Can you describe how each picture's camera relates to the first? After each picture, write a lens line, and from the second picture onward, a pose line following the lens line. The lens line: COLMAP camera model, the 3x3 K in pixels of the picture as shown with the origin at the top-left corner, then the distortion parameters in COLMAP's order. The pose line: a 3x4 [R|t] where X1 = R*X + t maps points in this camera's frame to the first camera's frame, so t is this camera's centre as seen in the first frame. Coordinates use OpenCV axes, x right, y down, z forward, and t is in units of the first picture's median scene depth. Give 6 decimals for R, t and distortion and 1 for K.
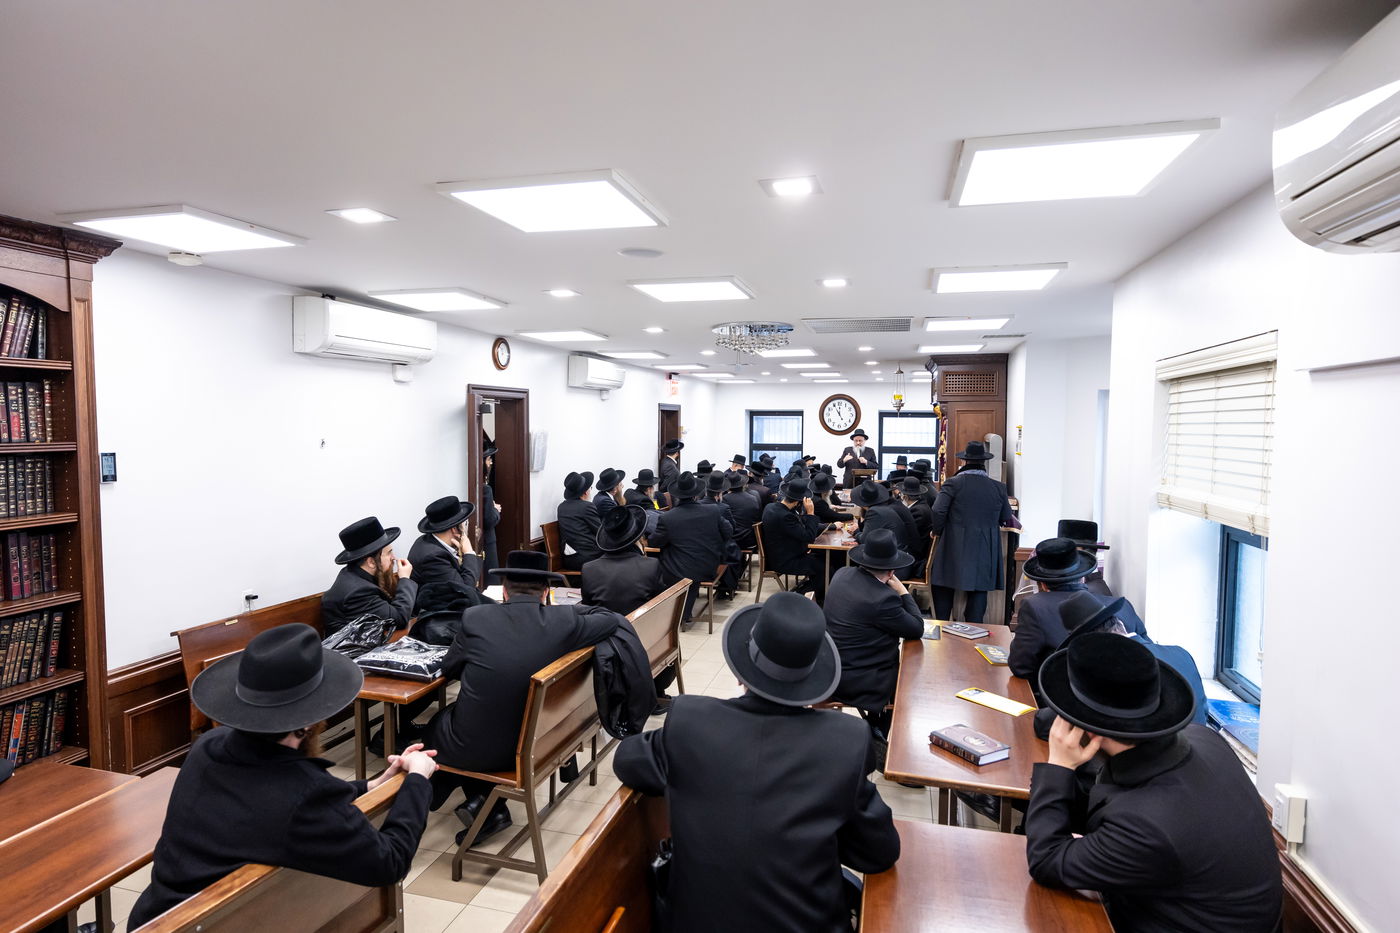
lens RADIAL K [[828.0, 0, 700.0], [0, 828.0, 466.5], [0, 0, 1]] dist [0.001558, 0.000033]
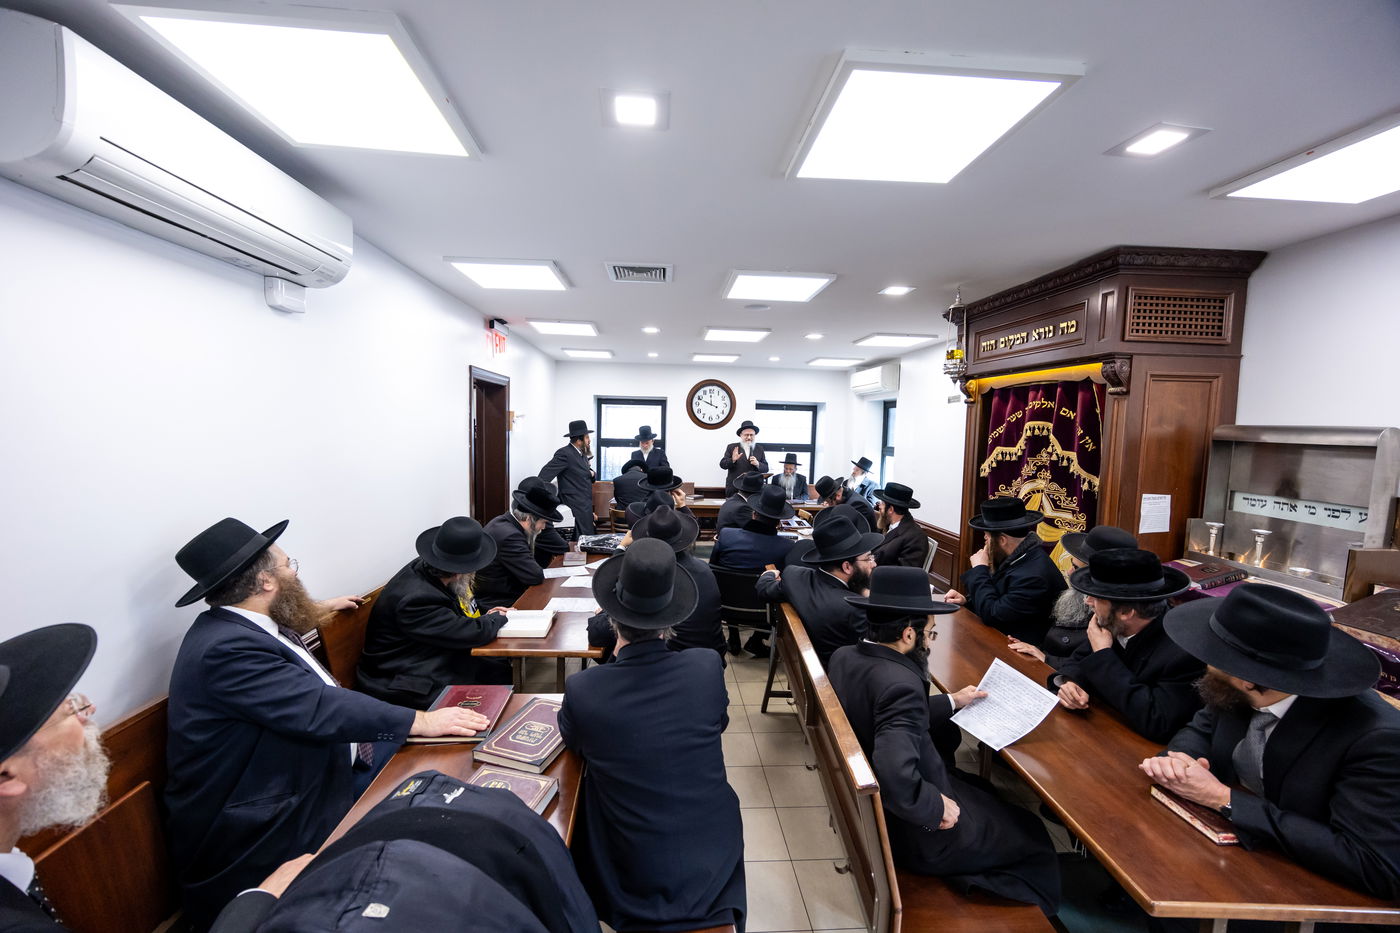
lens RADIAL K [[537.4, 0, 700.0], [0, 537.4, 466.5], [0, 0, 1]] dist [0.001305, -0.000212]
pose [[0.948122, -0.006645, 0.317838, -0.014491], [-0.001891, 0.999646, 0.026541, -0.014558], [-0.317902, -0.025765, 0.947773, 0.491739]]
